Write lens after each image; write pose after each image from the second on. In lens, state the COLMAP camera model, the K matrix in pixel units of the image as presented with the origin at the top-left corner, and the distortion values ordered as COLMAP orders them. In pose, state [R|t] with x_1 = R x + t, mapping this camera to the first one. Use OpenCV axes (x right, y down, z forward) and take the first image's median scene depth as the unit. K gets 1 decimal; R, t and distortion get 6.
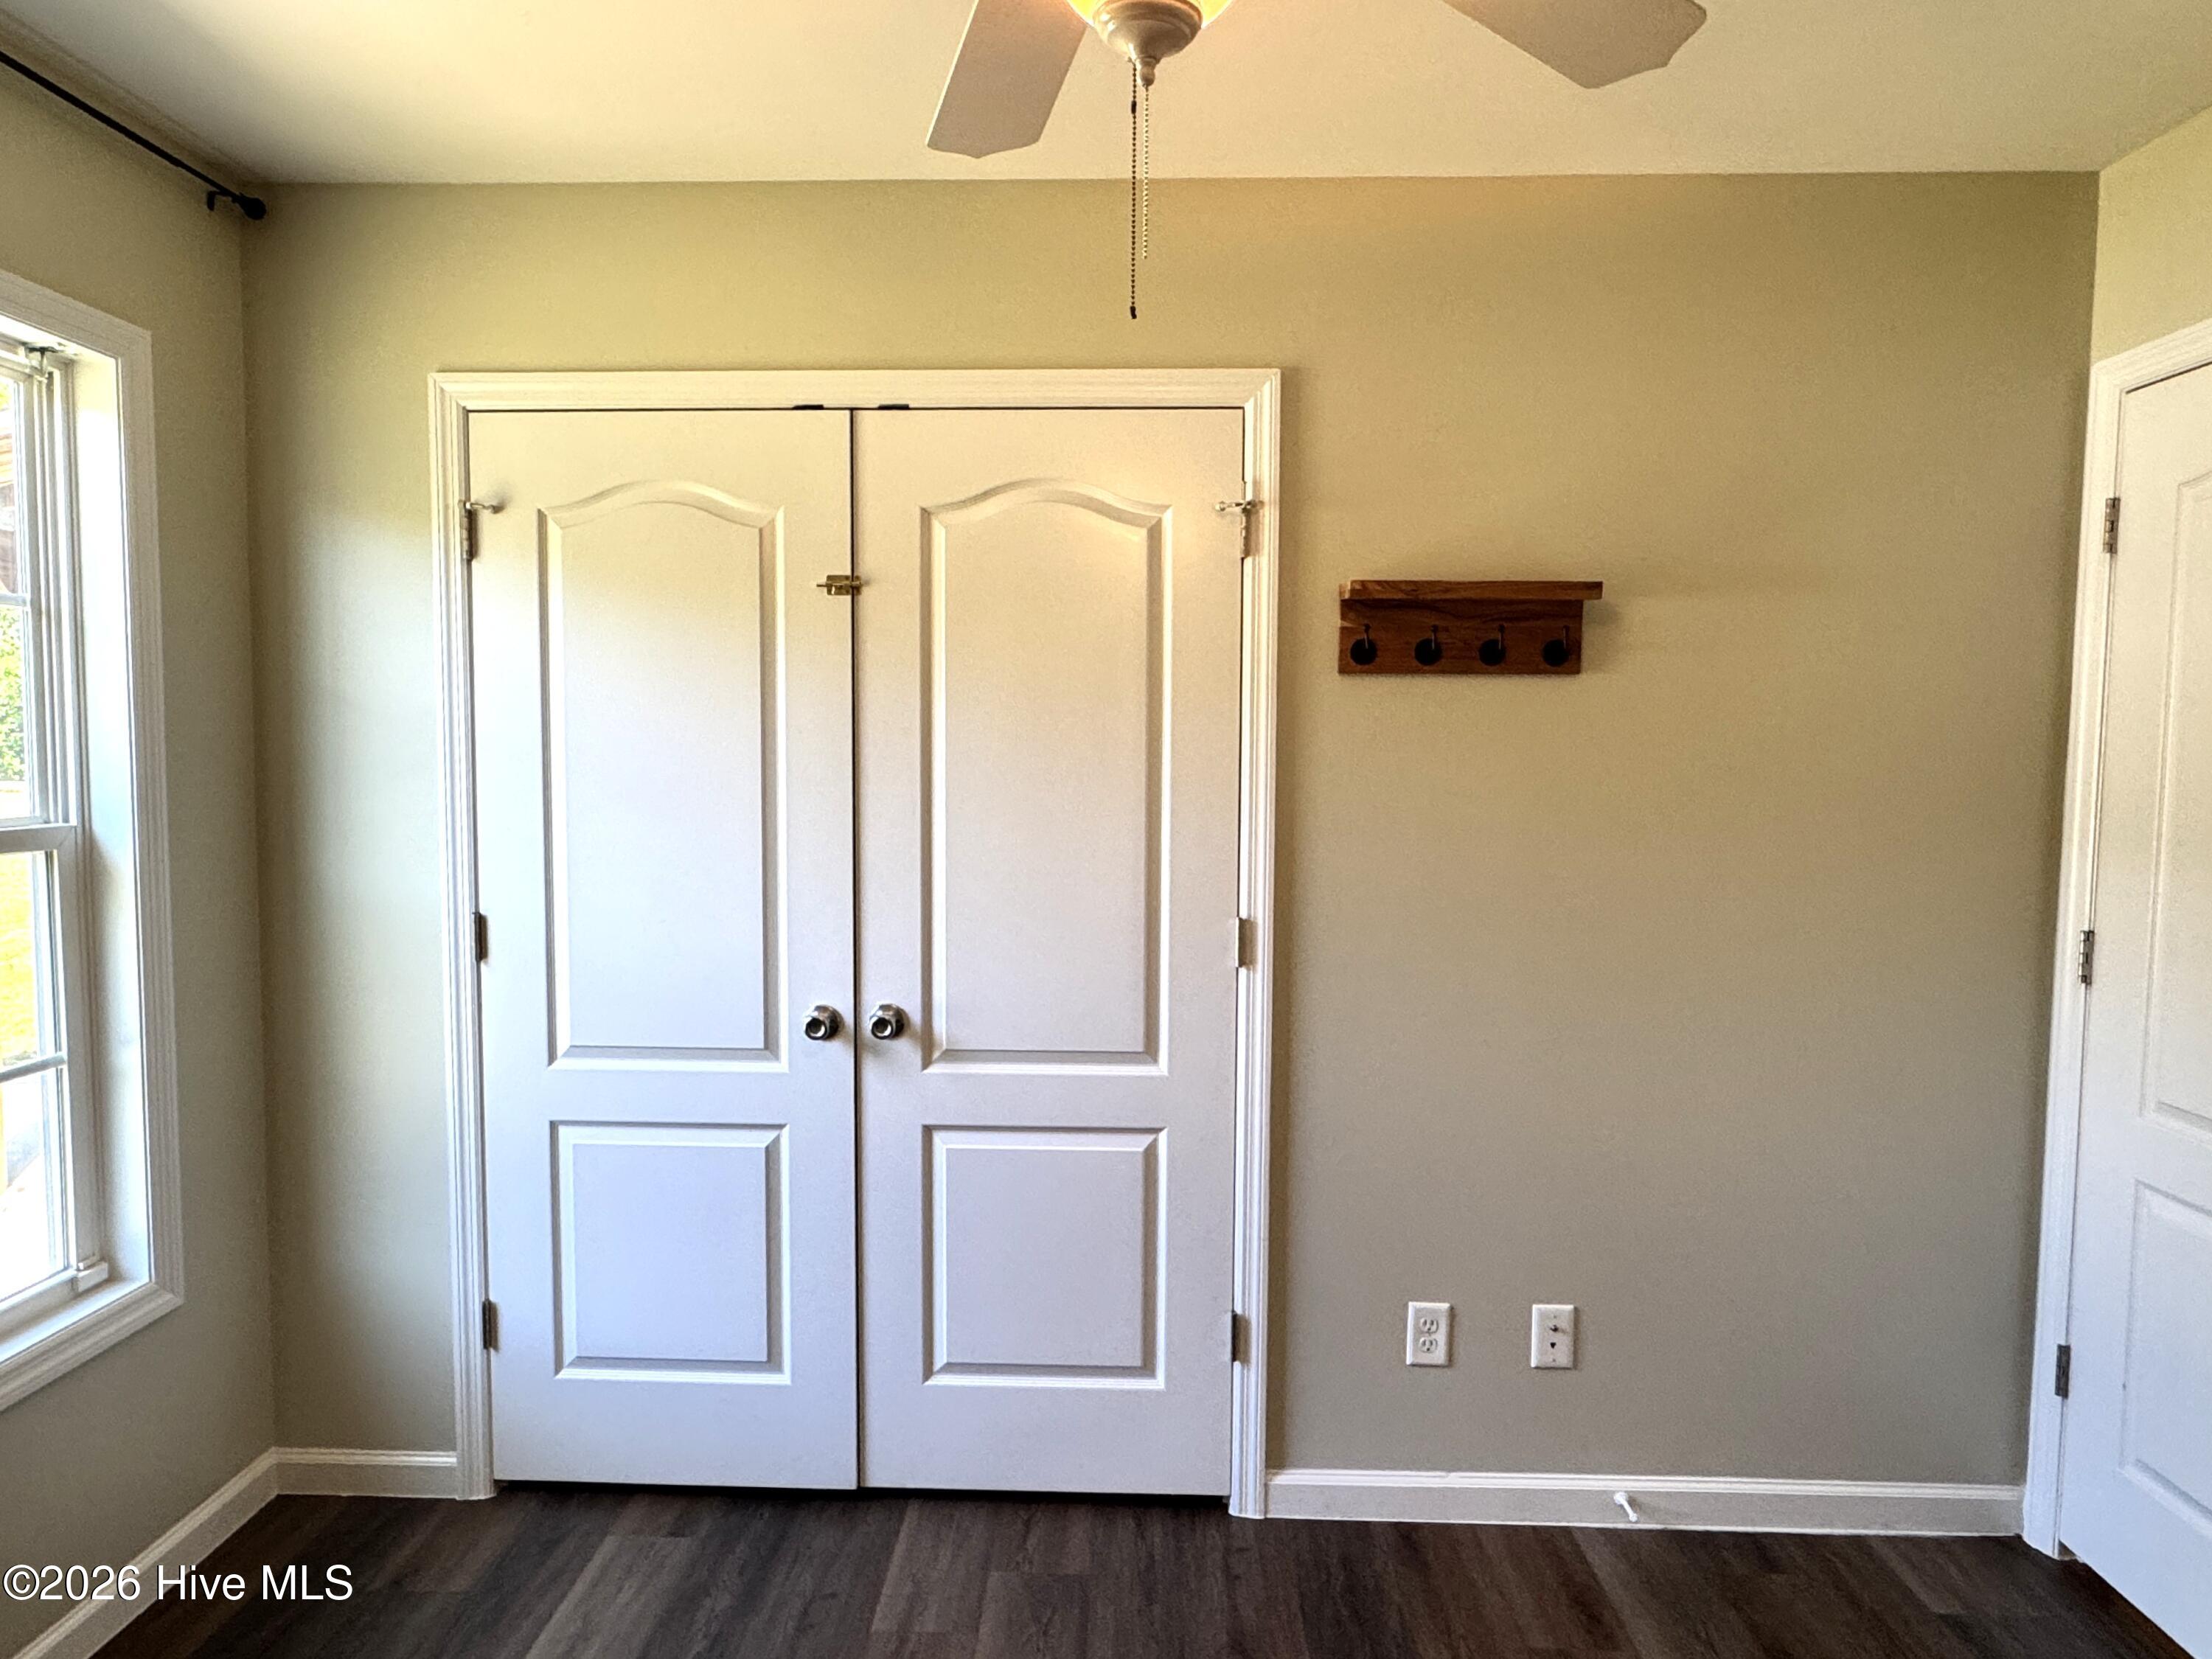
lens RADIAL K [[1370.7, 0, 1106.0], [0, 1370.7, 829.5], [0, 0, 1]] dist [-0.003223, -0.000445]
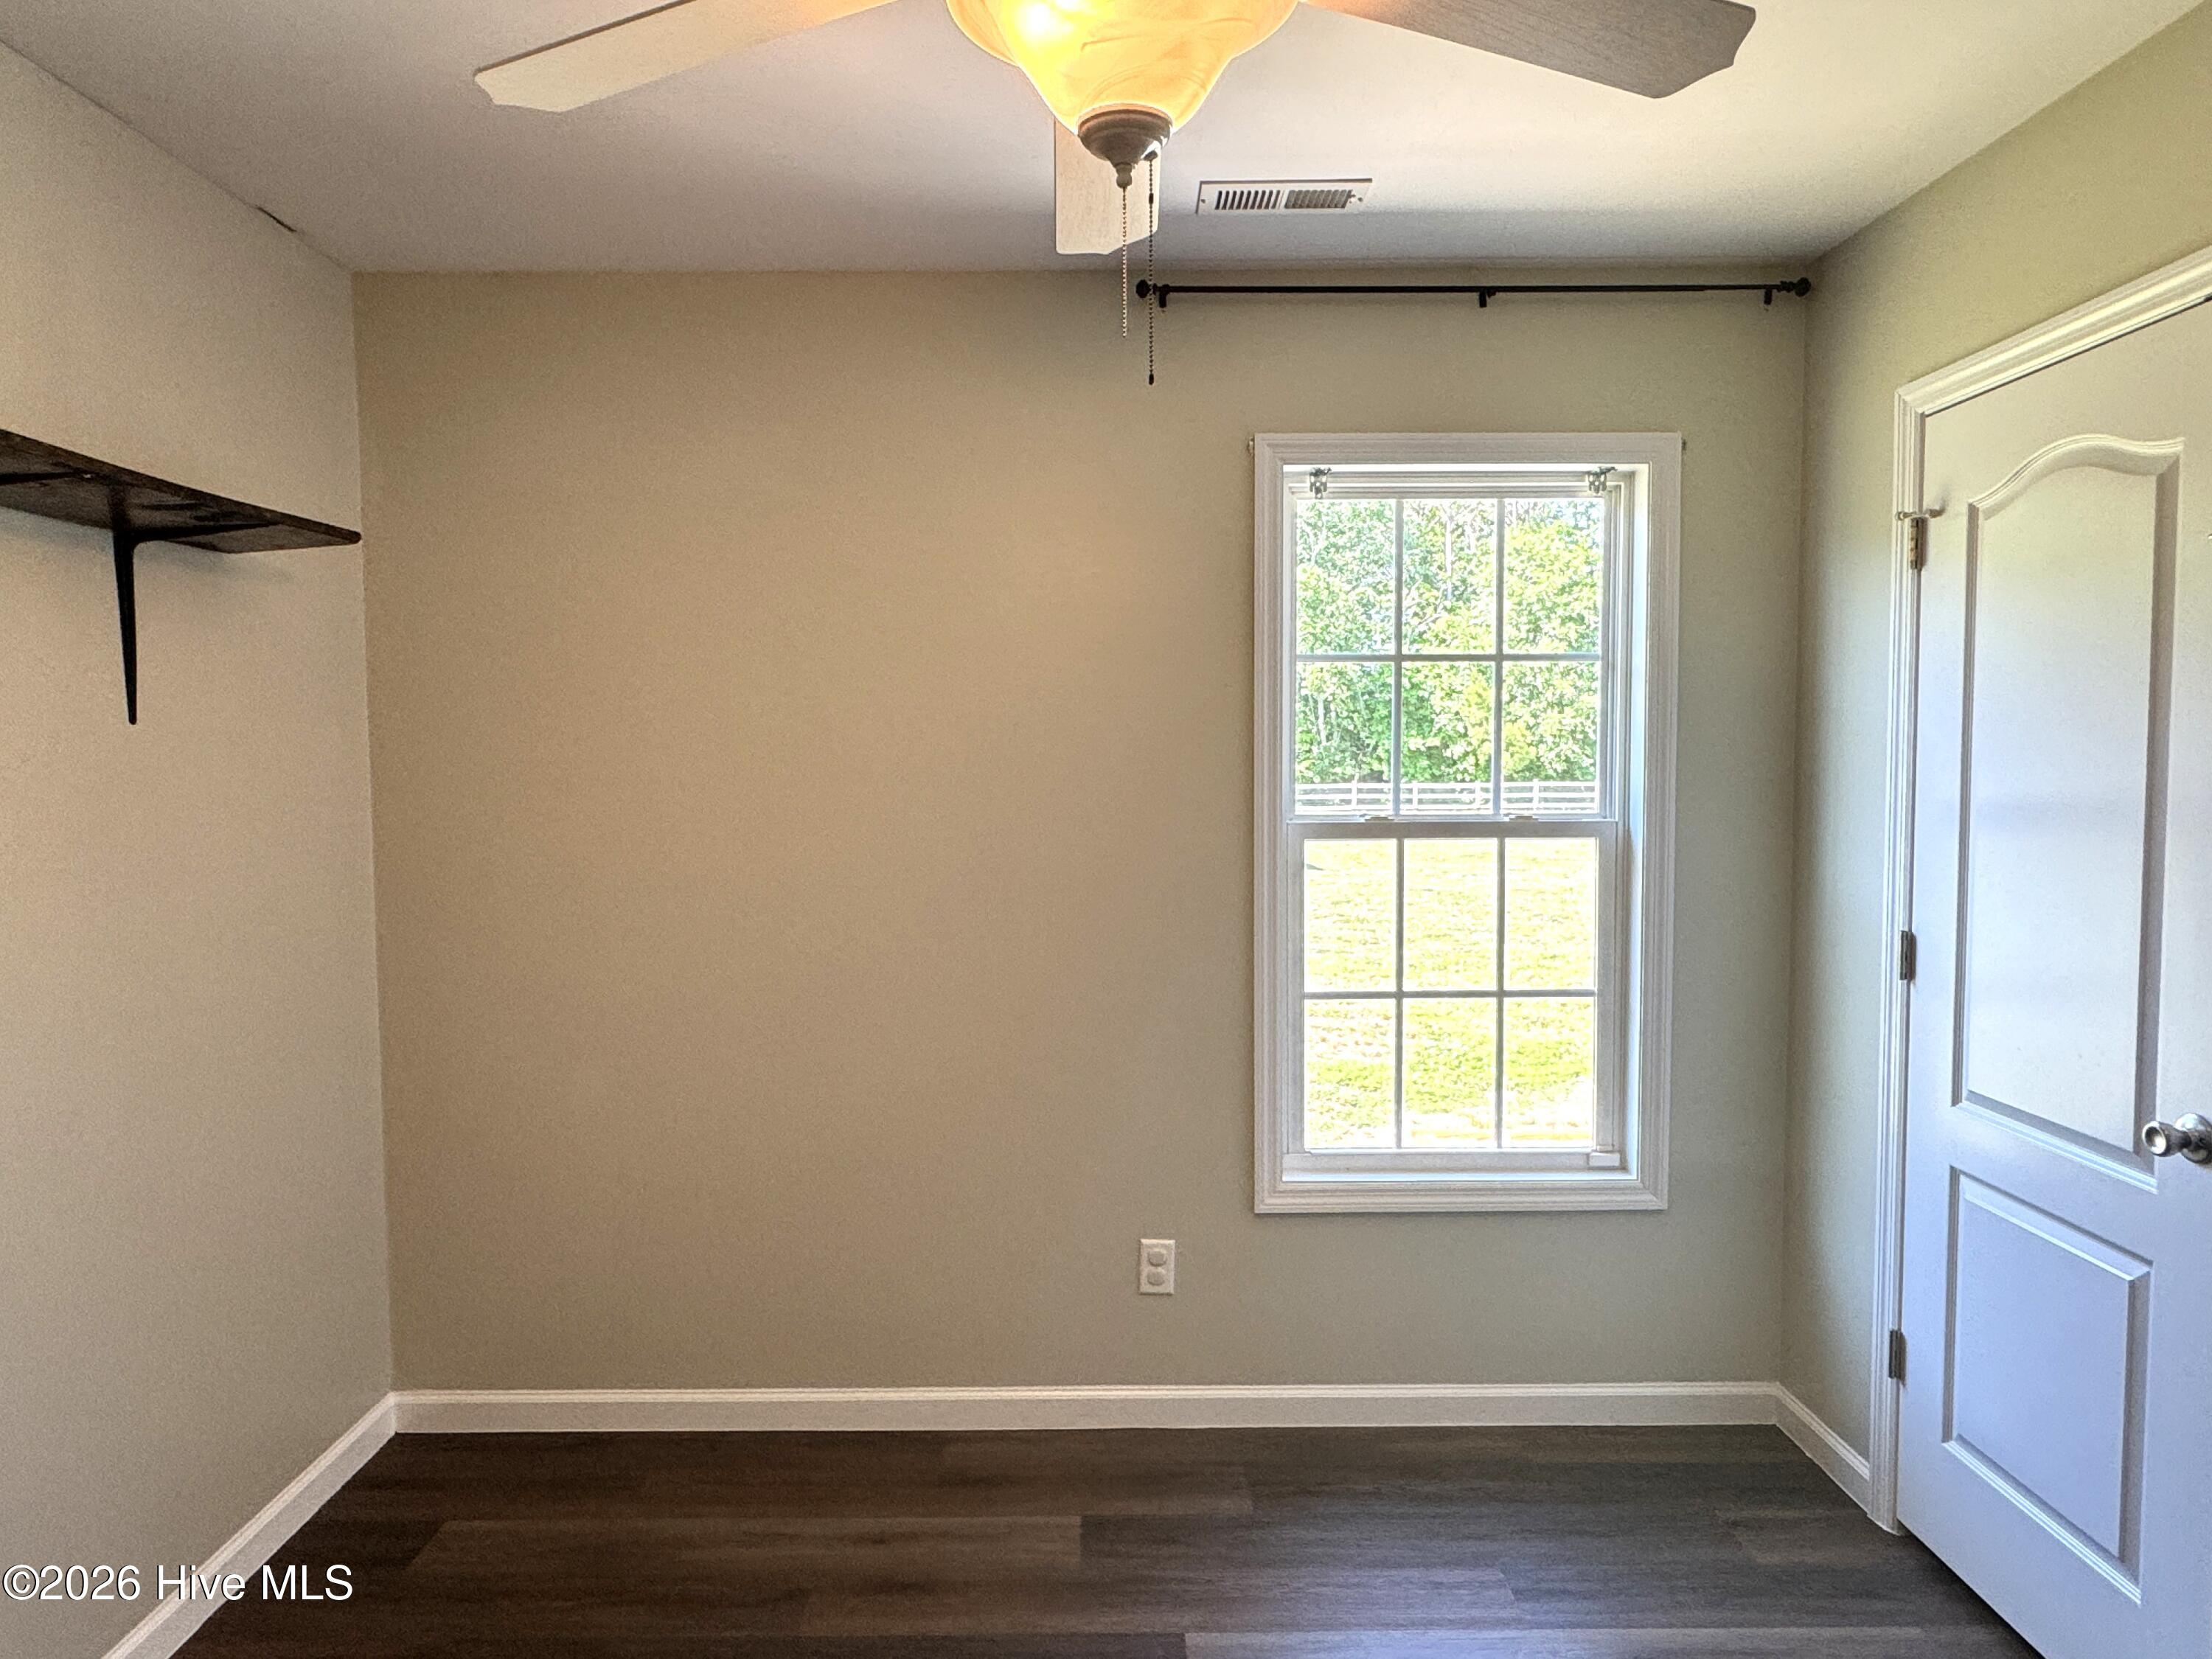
lens RADIAL K [[1352.5, 0, 1093.7], [0, 1352.5, 831.4], [0, 0, 1]] dist [-0.002539, -0.000616]
pose [[0.035983, 0.047807, -0.998208, 0.485066], [-0.056139, 0.997375, 0.045743, -0.021903], [0.997774, 0.054393, 0.038573, 0.388027]]
